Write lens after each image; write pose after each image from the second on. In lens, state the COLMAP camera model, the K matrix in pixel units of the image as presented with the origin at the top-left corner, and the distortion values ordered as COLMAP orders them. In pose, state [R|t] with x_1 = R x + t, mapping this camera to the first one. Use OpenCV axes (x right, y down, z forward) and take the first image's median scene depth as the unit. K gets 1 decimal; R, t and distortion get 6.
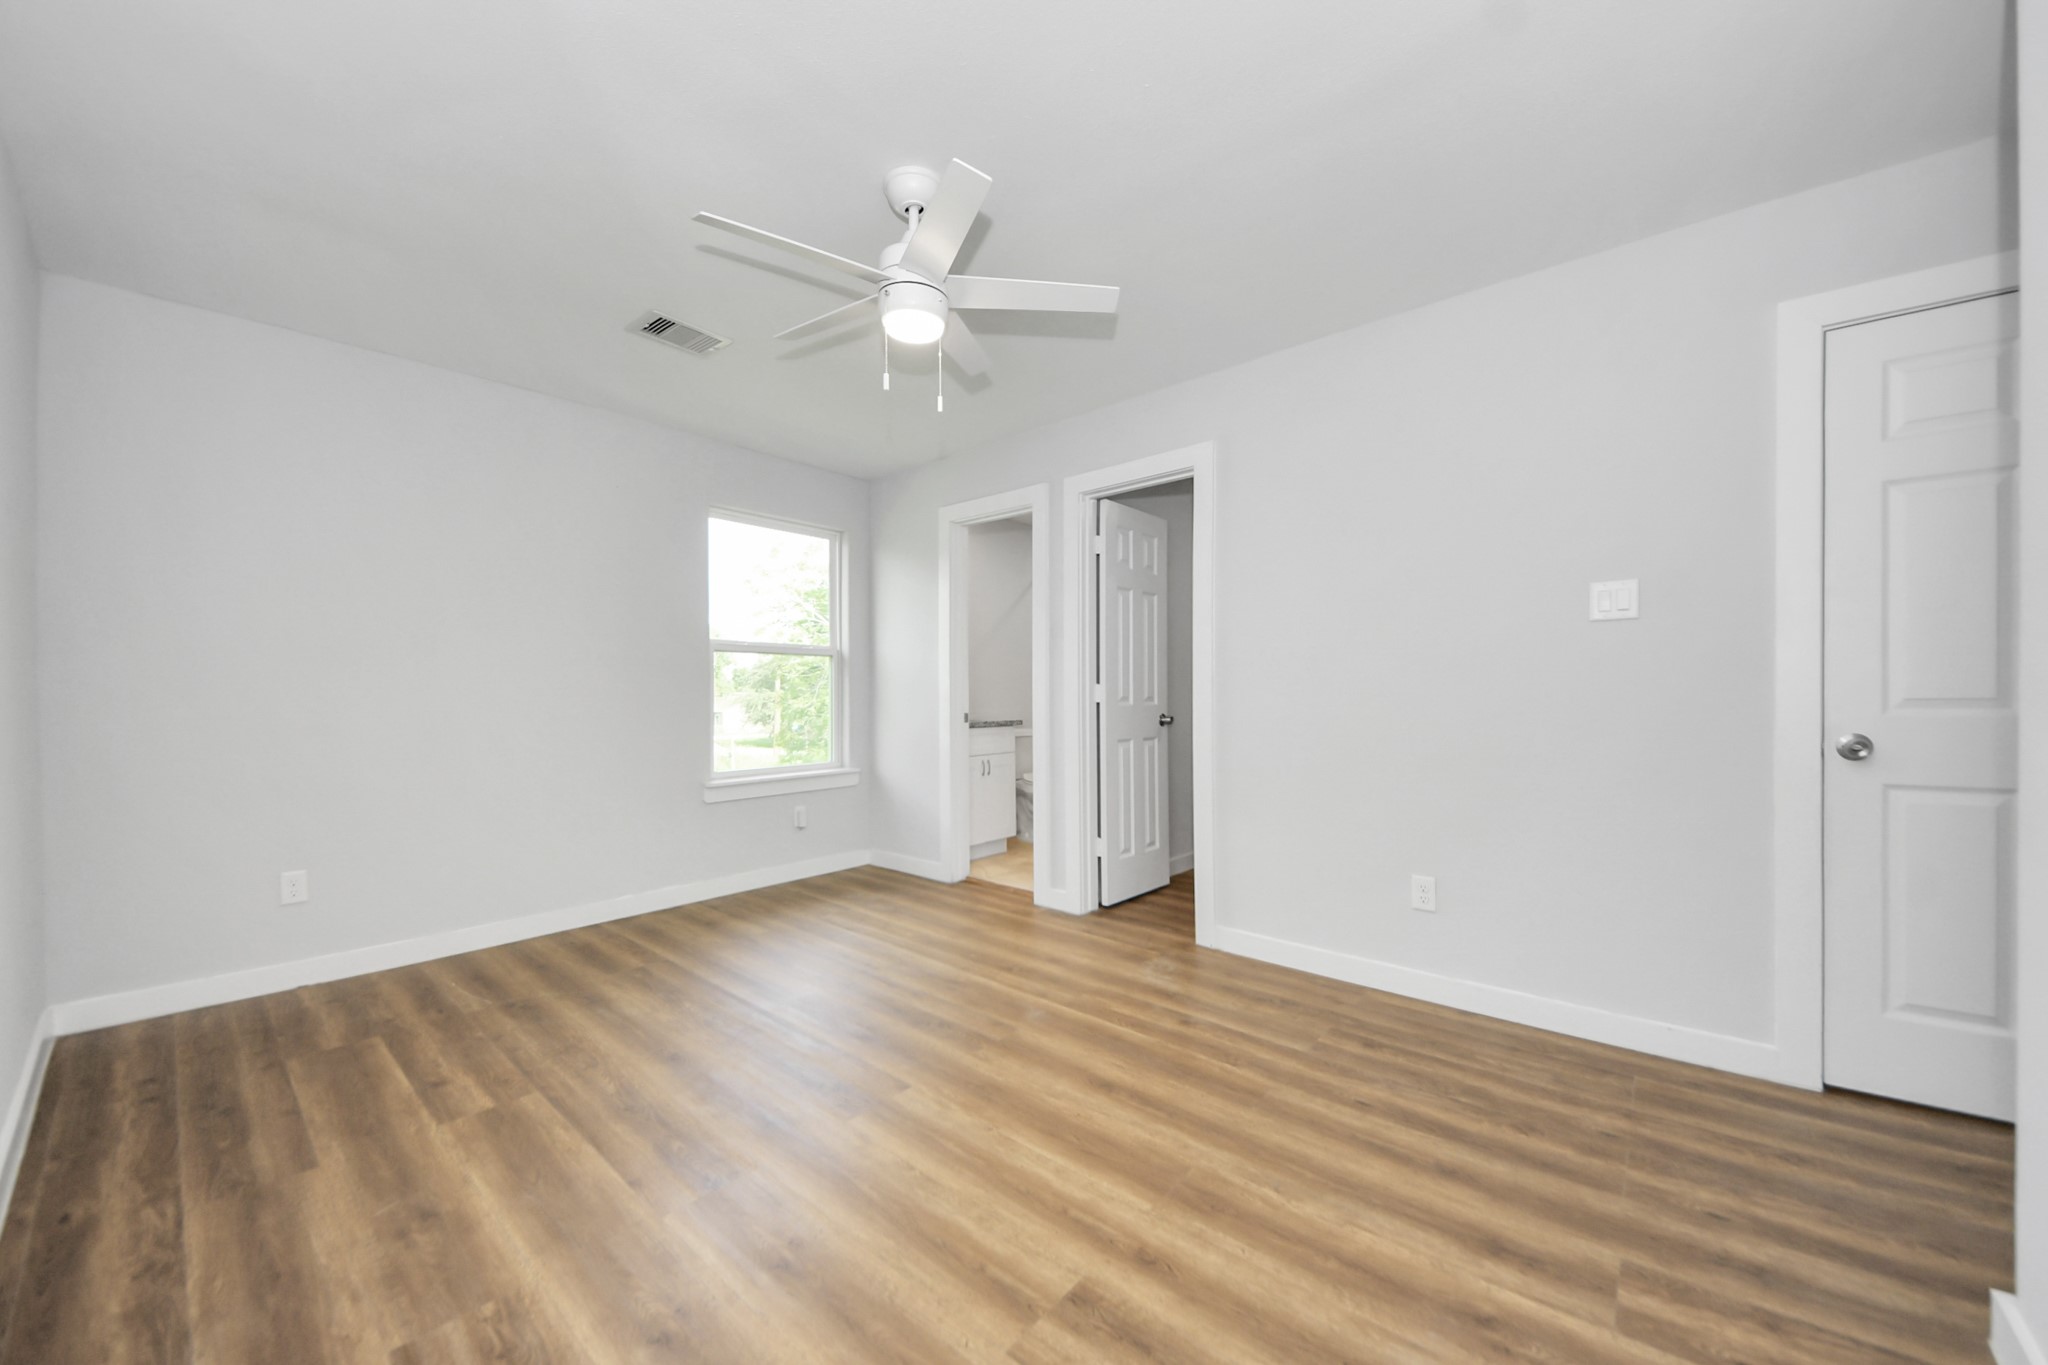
lens RADIAL K [[792.0, 0, 1039.0], [0, 792.0, 696.9], [0, 0, 1]] dist [0.041070, -0.025311]
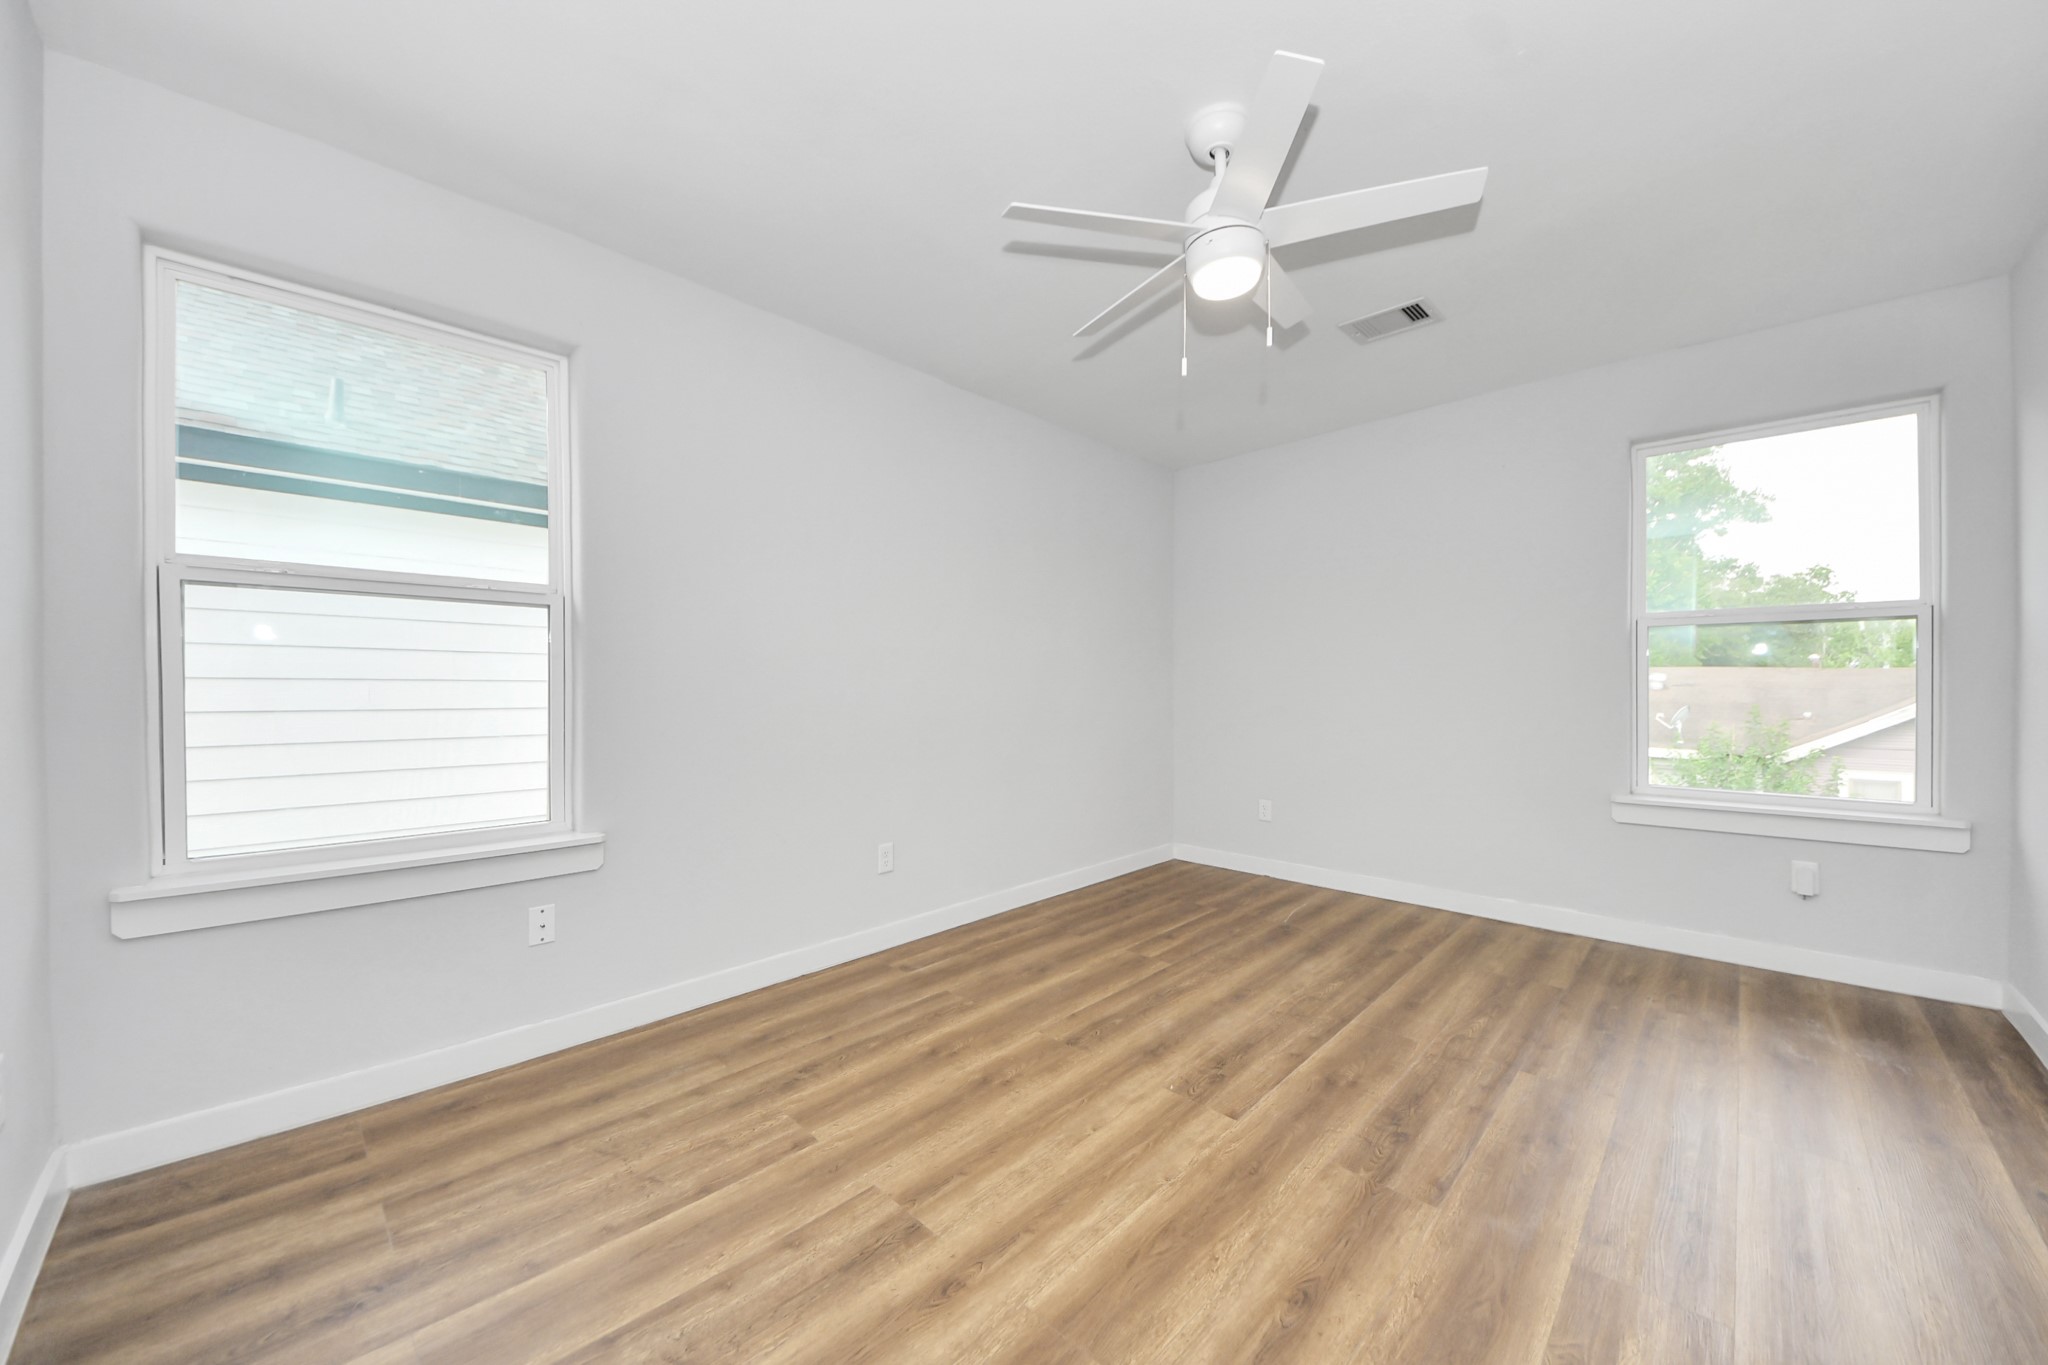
lens RADIAL K [[792.0, 0, 1039.0], [0, 792.0, 696.9], [0, 0, 1]] dist [0.041070, -0.025311]
pose [[-0.121589, 0.014140, -0.992480, 0.755128], [0.001159, 0.999900, 0.014104, -0.005904], [0.992580, 0.000564, -0.121593, 0.877802]]
